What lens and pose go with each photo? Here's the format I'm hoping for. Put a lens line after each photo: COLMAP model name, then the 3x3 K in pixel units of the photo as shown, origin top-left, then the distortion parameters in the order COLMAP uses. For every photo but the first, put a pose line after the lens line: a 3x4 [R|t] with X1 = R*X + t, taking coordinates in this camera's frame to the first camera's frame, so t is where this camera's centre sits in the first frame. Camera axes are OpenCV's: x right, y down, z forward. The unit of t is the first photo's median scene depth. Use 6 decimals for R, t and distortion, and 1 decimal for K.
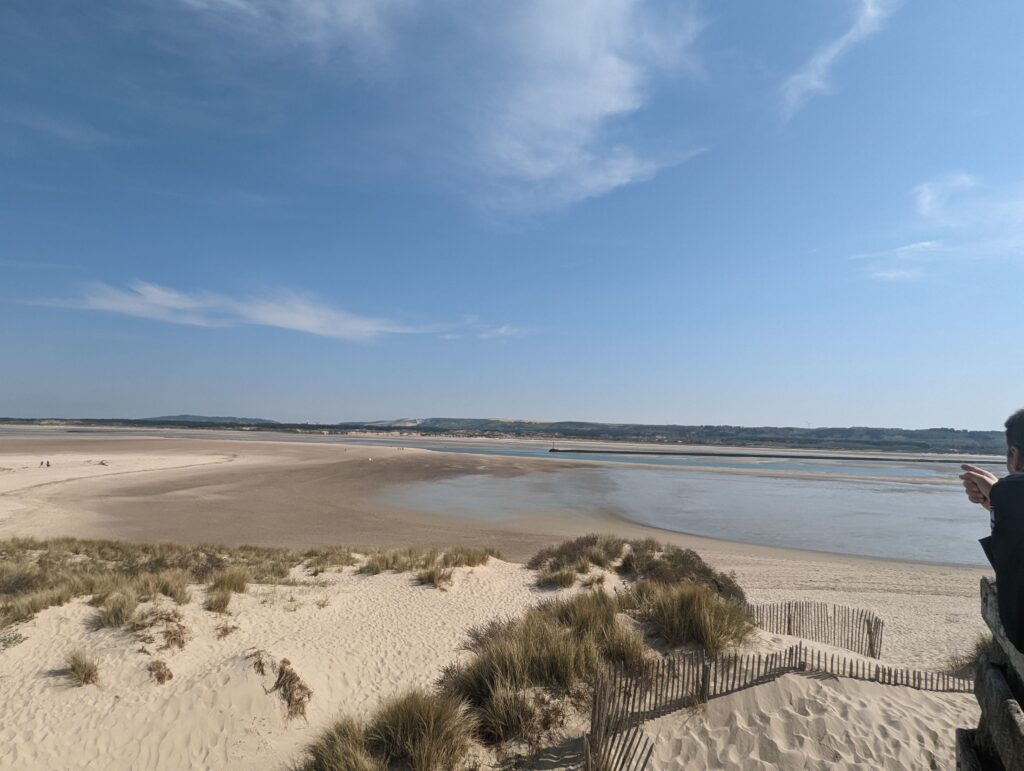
lens RADIAL K [[597.2, 0, 499.7], [0, 597.2, 363.6], [0, 0, 1]] dist [0.007815, -0.006546]
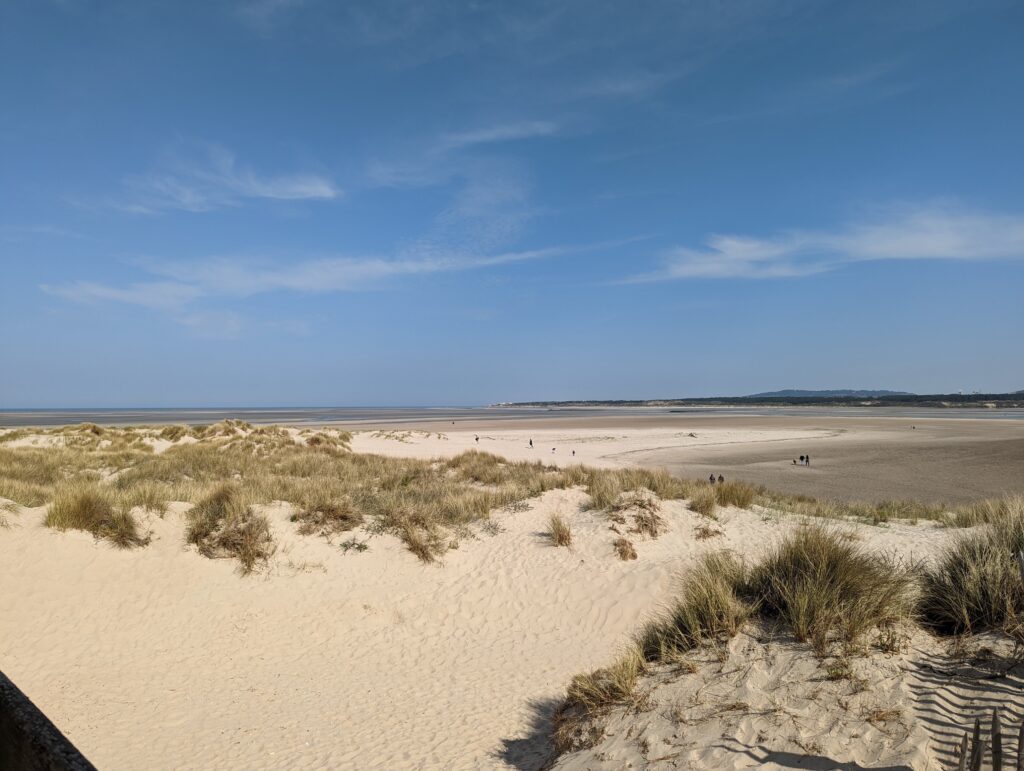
lens RADIAL K [[771.2, 0, 509.0], [0, 771.2, 384.7], [0, 0, 1]] dist [0.065531, -0.017269]
pose [[0.593152, -0.095743, -0.799378, 0.285367], [0.081611, 0.994939, -0.058609, 0.308468], [0.800944, -0.030474, 0.597964, 0.154759]]
